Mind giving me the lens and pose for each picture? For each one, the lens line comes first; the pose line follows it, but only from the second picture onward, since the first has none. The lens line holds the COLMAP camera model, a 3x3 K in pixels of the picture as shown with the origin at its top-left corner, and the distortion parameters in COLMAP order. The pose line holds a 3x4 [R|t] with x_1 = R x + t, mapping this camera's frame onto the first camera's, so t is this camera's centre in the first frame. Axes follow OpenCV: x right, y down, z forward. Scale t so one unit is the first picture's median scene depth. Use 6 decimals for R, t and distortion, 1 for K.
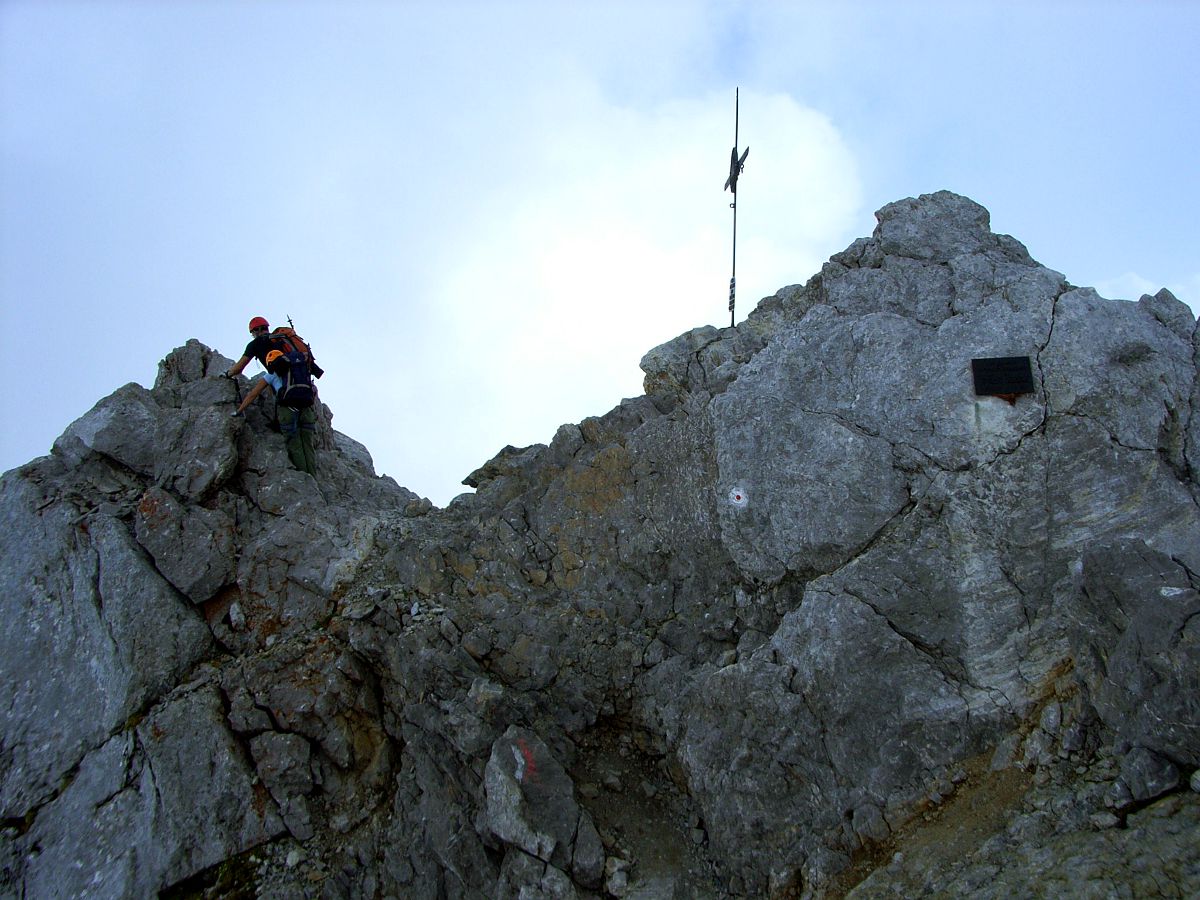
lens RADIAL K [[969.6, 0, 643.6], [0, 969.6, 473.9], [0, 0, 1]] dist [-0.090598, 0.011465]
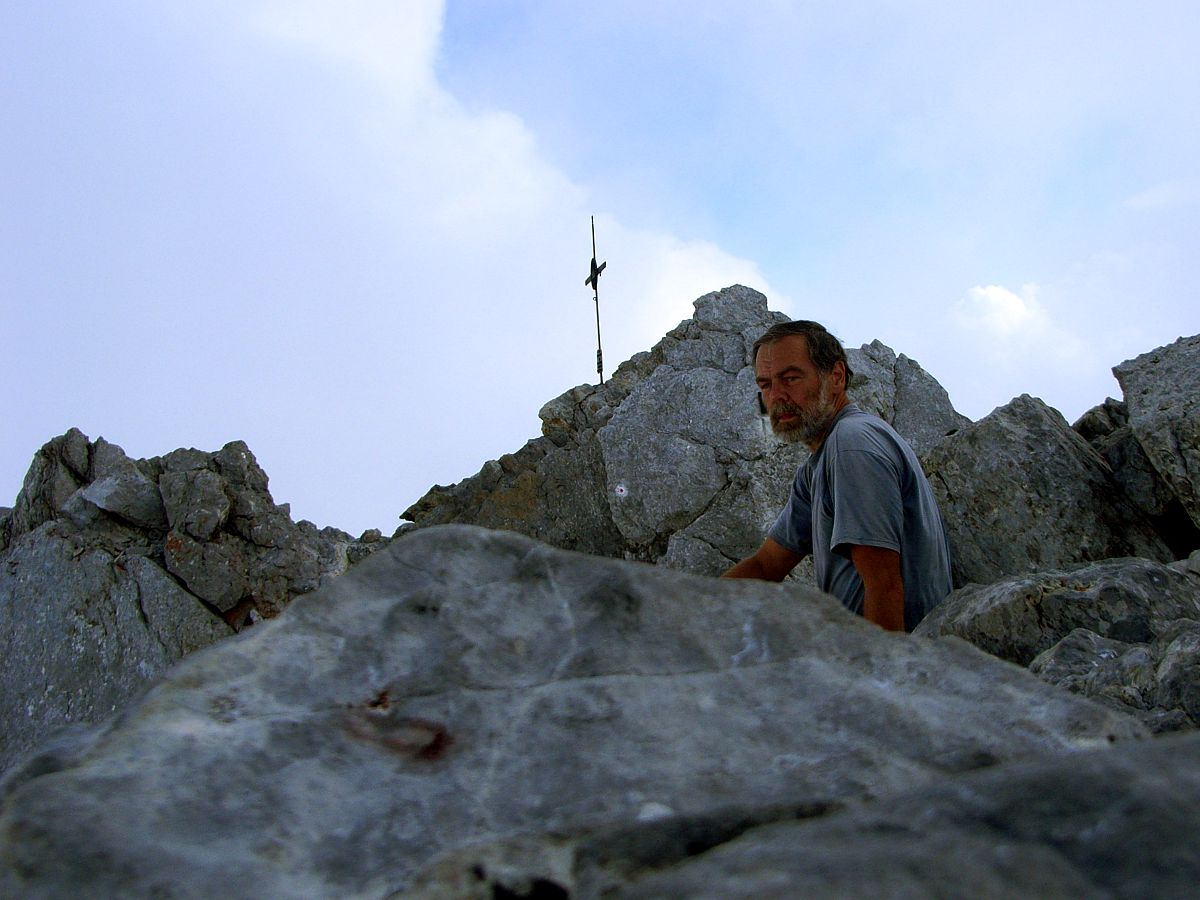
lens RADIAL K [[1220.5, 0, 600.0], [0, 1220.5, 450.0], [0, 0, 1]] dist [0.001358, -0.008724]
pose [[0.989386, -0.070665, 0.126971, -0.158953], [0.083458, 0.991637, -0.098440, 0.131303], [-0.118953, 0.107992, 0.987010, -0.827354]]
